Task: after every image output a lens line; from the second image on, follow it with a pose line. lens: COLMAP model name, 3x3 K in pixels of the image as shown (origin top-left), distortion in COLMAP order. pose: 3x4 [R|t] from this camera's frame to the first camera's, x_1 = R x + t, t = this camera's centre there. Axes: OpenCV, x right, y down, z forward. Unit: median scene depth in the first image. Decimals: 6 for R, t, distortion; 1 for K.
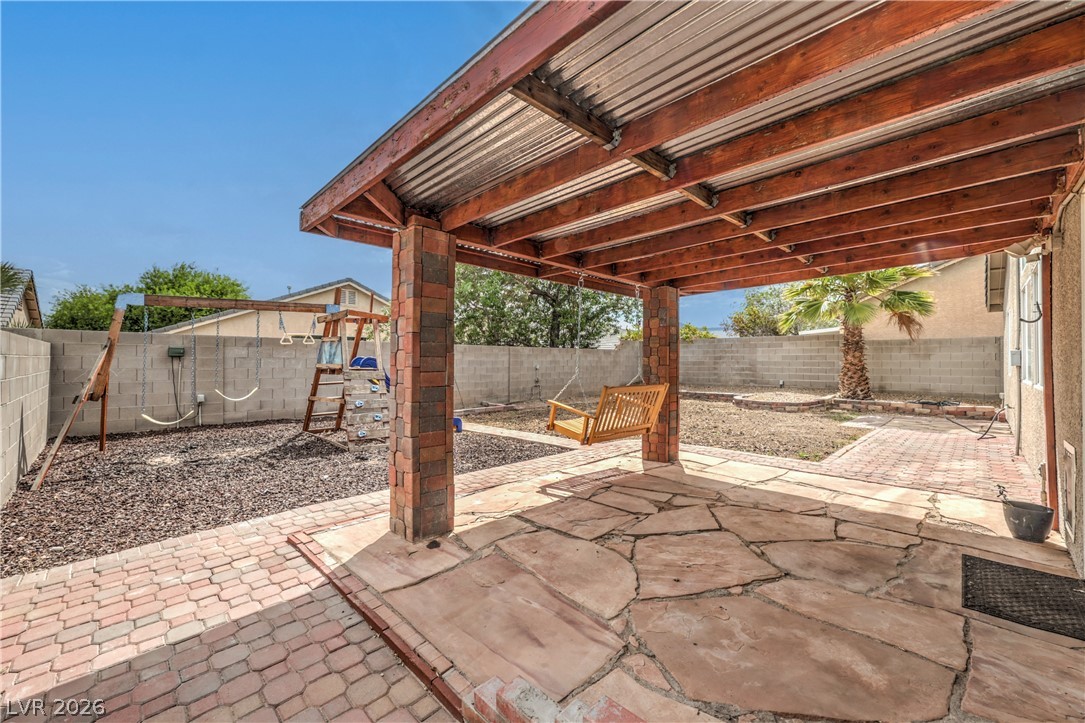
lens RADIAL K [[440.1, 0, 538.4], [0, 440.1, 354.9], [0, 0, 1]] dist [-0.006498, 0.001390]
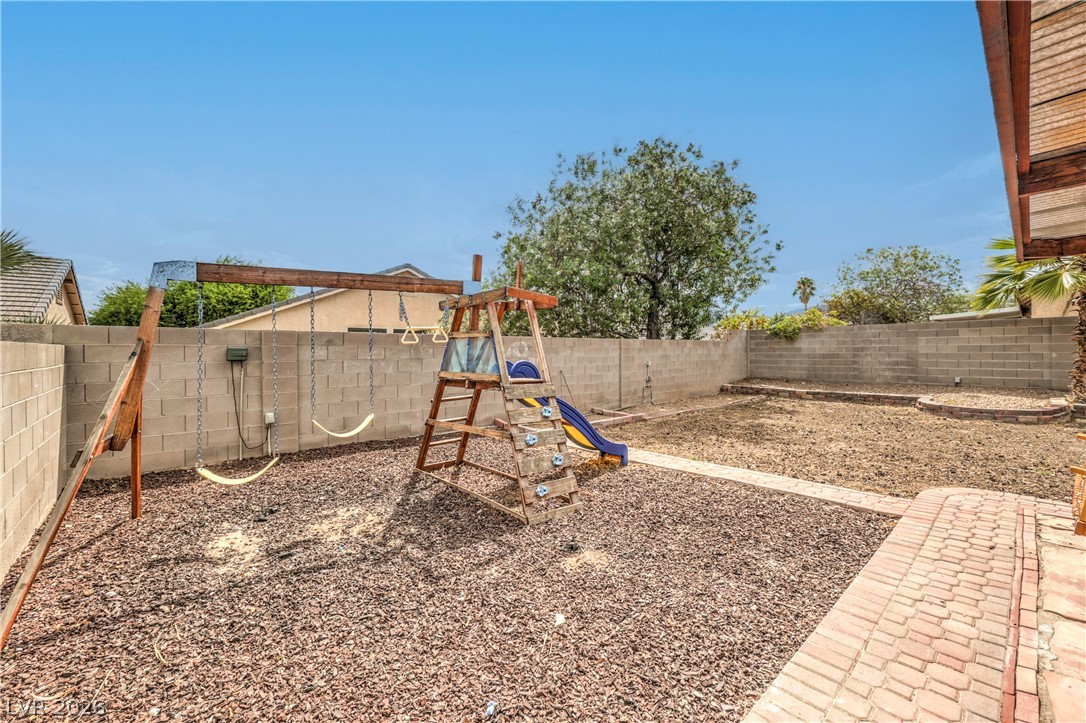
lens RADIAL K [[440.5, 0, 537.8], [0, 440.5, 350.2], [0, 0, 1]] dist [-0.006498, 0.001390]
pose [[0.998056, -0.010460, -0.061445, -0.182305], [0.011205, 0.999868, 0.011782, -0.010447], [0.061314, -0.012448, 0.998041, 0.197003]]
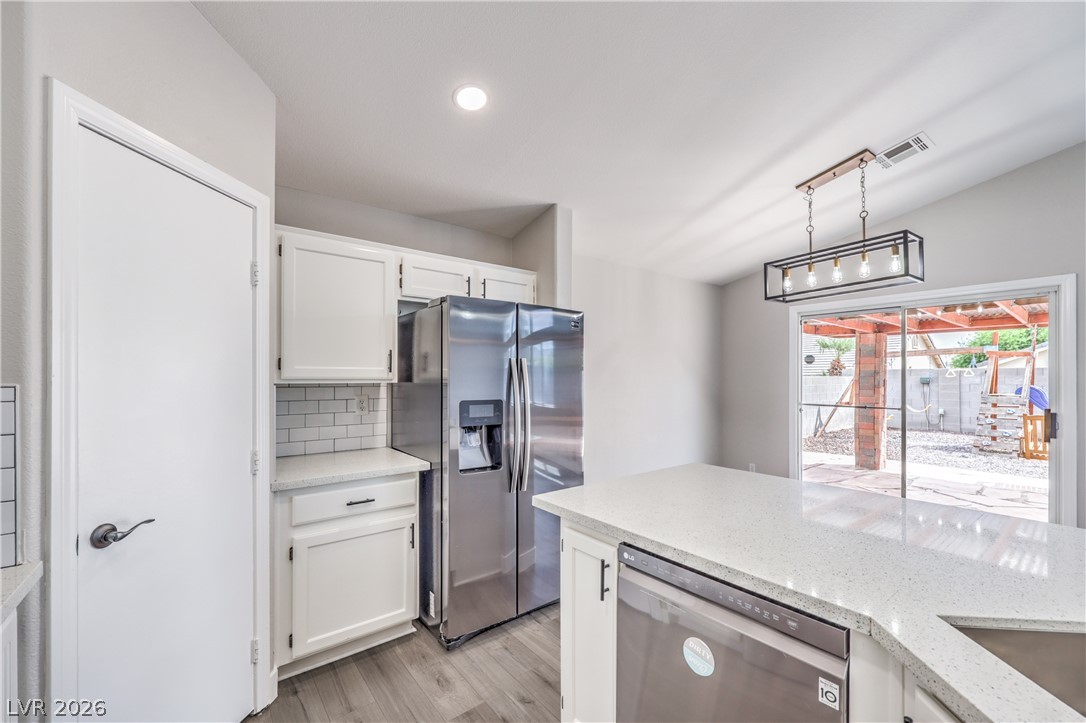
lens RADIAL K [[440.5, 0, 548.8], [0, 440.5, 380.6], [0, 0, 1]] dist [-0.006498, 0.001390]
pose [[-0.111647, 0.005637, -0.993732, 0.538370], [0.012960, 0.999907, 0.004216, -0.018351], [0.993663, -0.012408, -0.111709, -0.091733]]
